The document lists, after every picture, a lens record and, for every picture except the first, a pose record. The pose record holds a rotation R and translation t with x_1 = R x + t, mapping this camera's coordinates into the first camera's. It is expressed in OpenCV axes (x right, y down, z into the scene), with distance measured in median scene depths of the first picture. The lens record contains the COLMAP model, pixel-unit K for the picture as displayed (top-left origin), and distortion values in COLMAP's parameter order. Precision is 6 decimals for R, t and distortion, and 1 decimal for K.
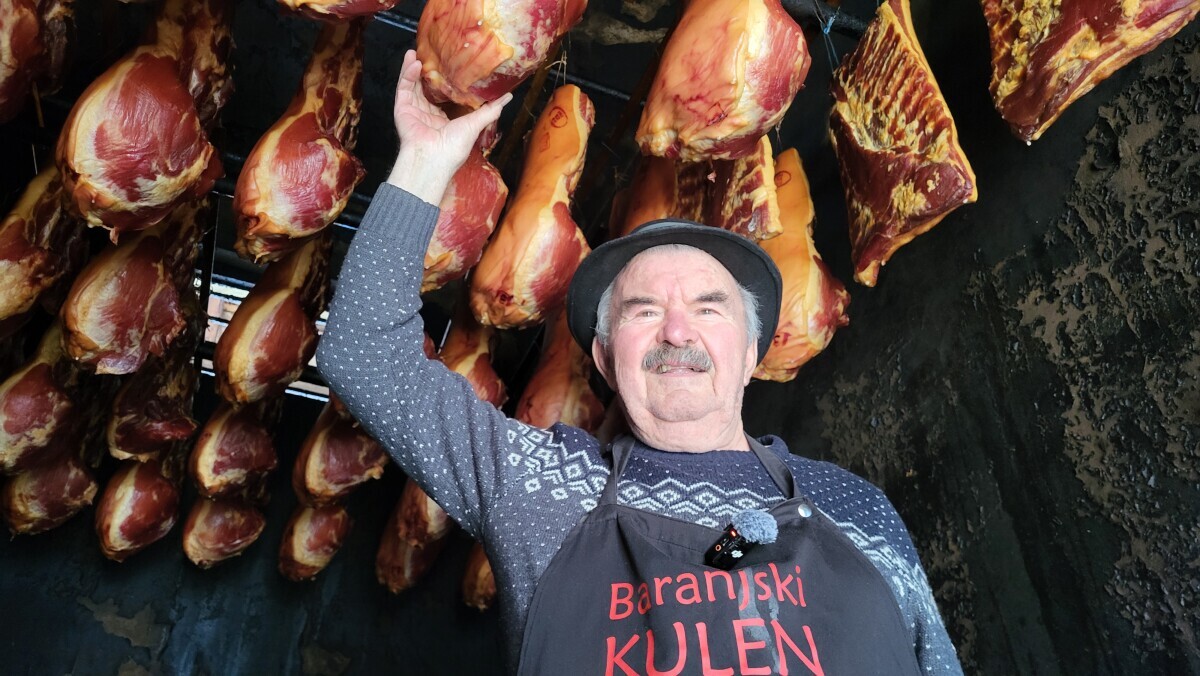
lens RADIAL K [[925.7, 0, 584.7], [0, 925.7, 326.3], [0, 0, 1]] dist [0.044732, -0.036301]
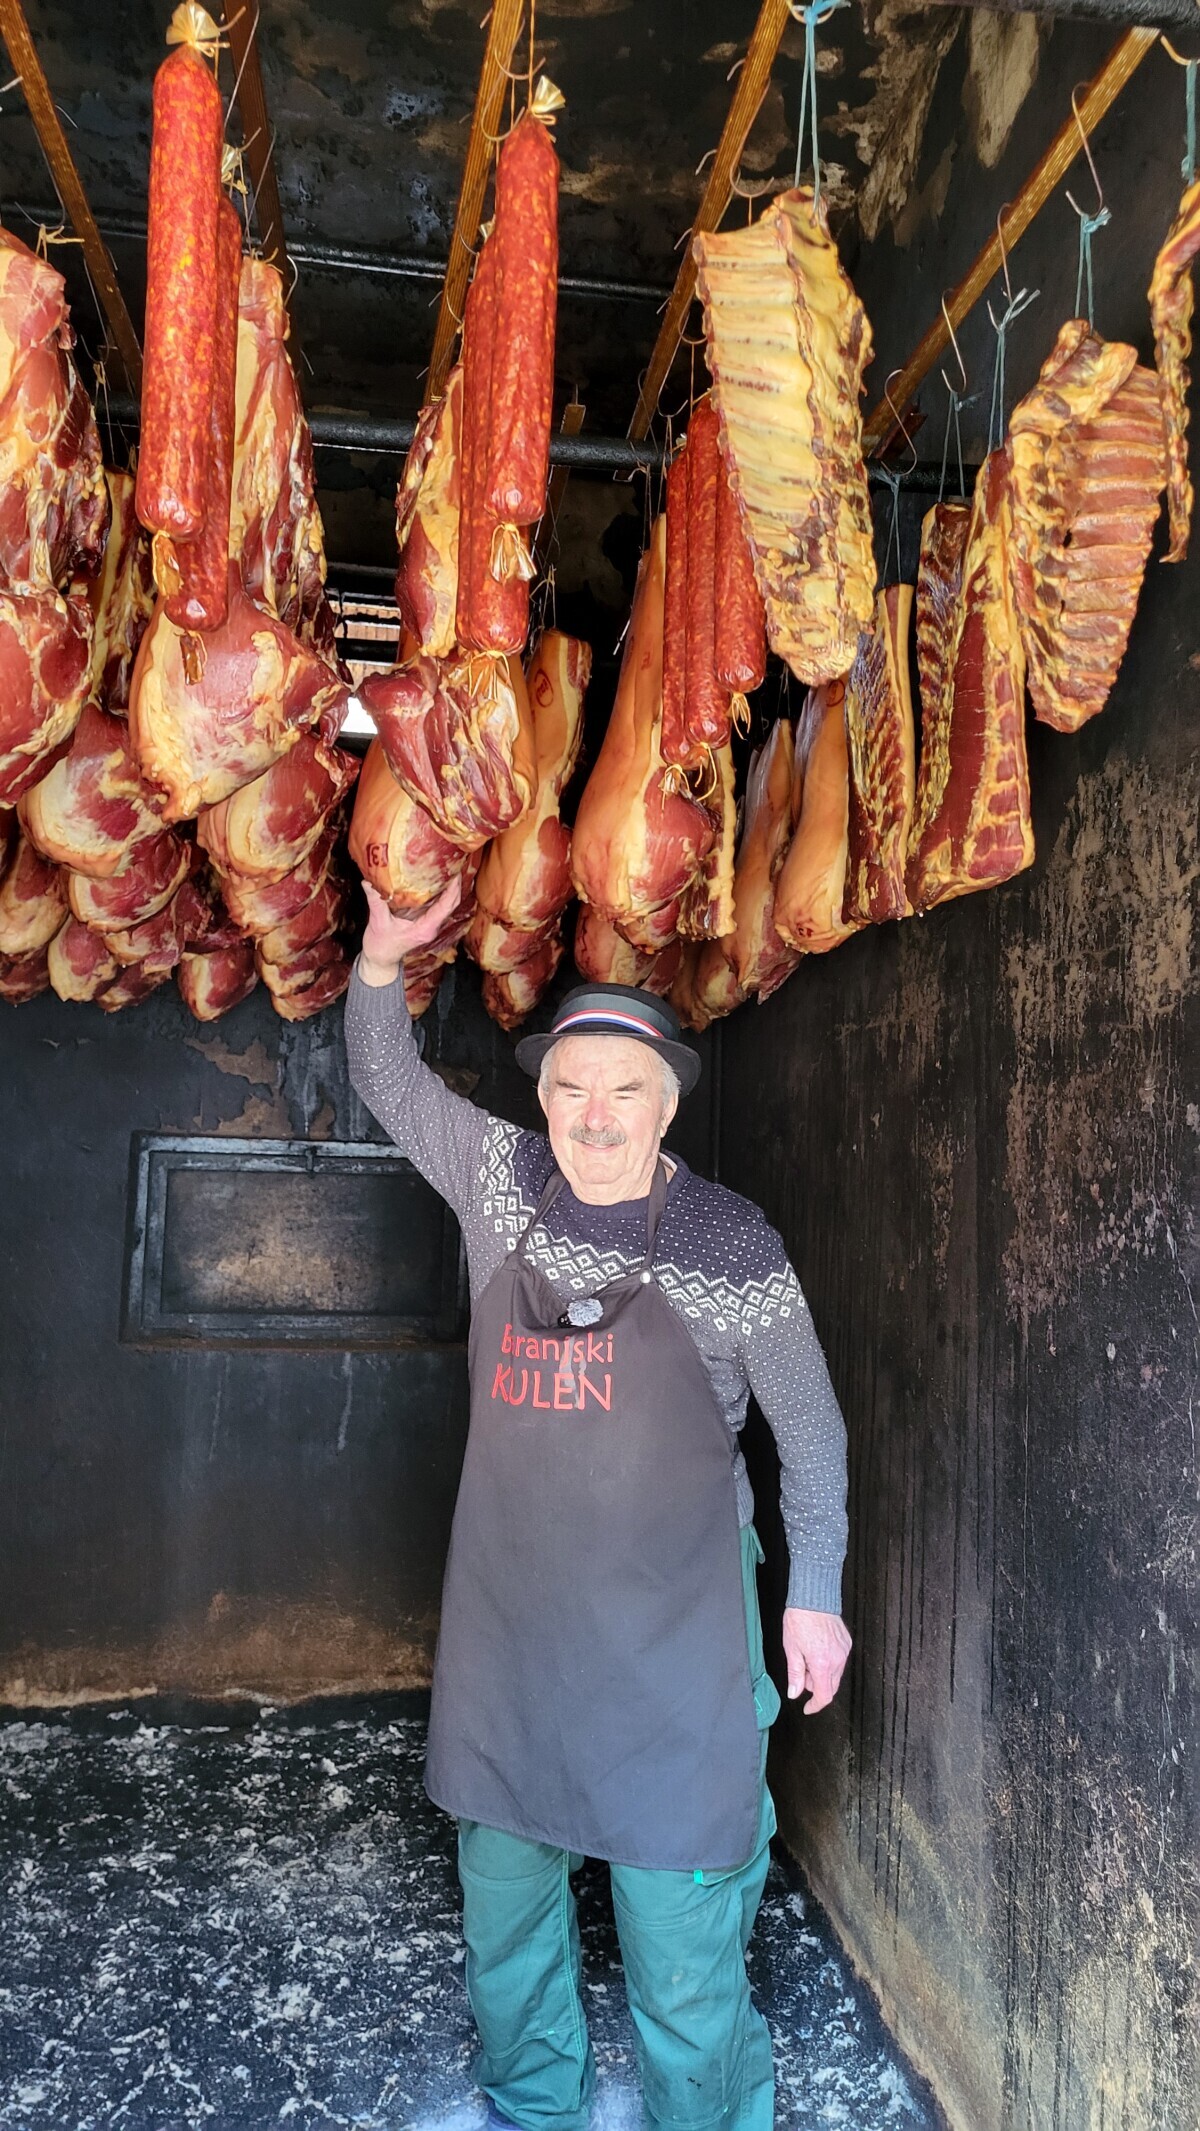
lens RADIAL K [[1646.6, 0, 640.3], [0, 1646.6, 1094.8], [0, 0, 1]] dist [0.048889, -0.043630]
pose [[0.975277, -0.005191, -0.220926, 0.423689], [0.124162, 0.839881, 0.528378, -0.756930], [0.182809, -0.542745, 0.819761, -0.478126]]
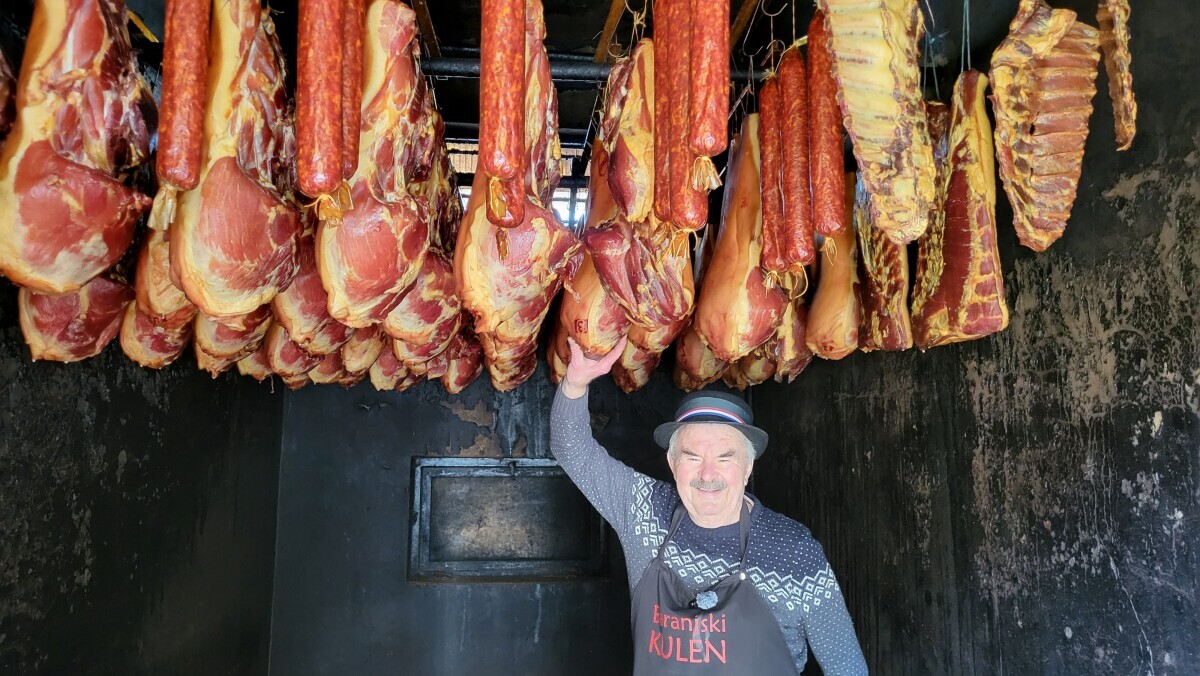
lens RADIAL K [[927.2, 0, 600.0], [0, 927.2, 338.0], [0, 0, 1]] dist [0.048889, -0.043630]
pose [[0.957276, -0.049529, -0.284904, 0.295741], [0.185019, 0.862077, 0.471795, -0.807574], [0.222242, -0.504350, 0.834409, -0.355119]]
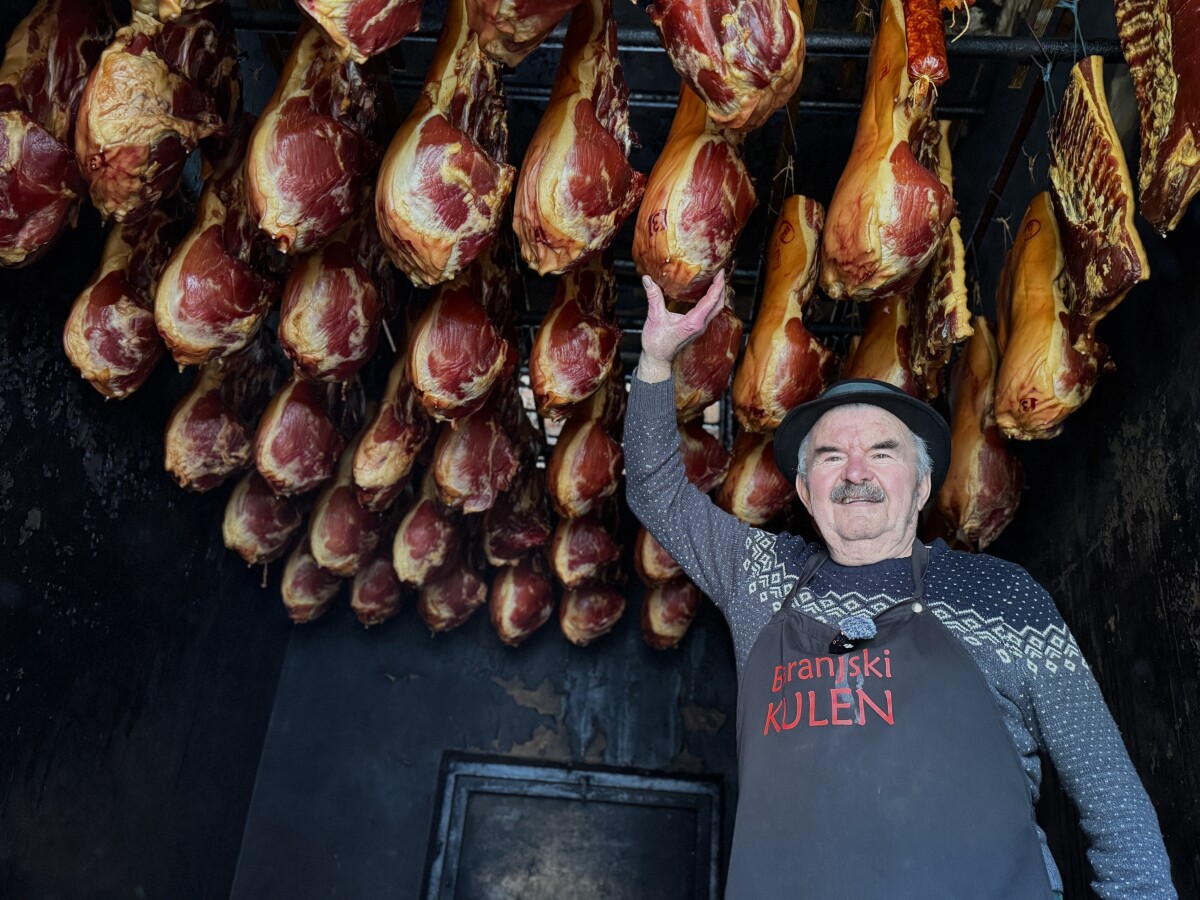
lens RADIAL K [[1137.8, 0, 600.0], [0, 1137.8, 450.0], [0, 0, 1]] dist [0.174495, -0.391618]
pose [[0.918965, -0.141575, -0.368048, 0.245427], [0.185729, 0.978719, 0.087260, -0.141889], [0.347861, -0.148546, 0.925703, -0.385226]]
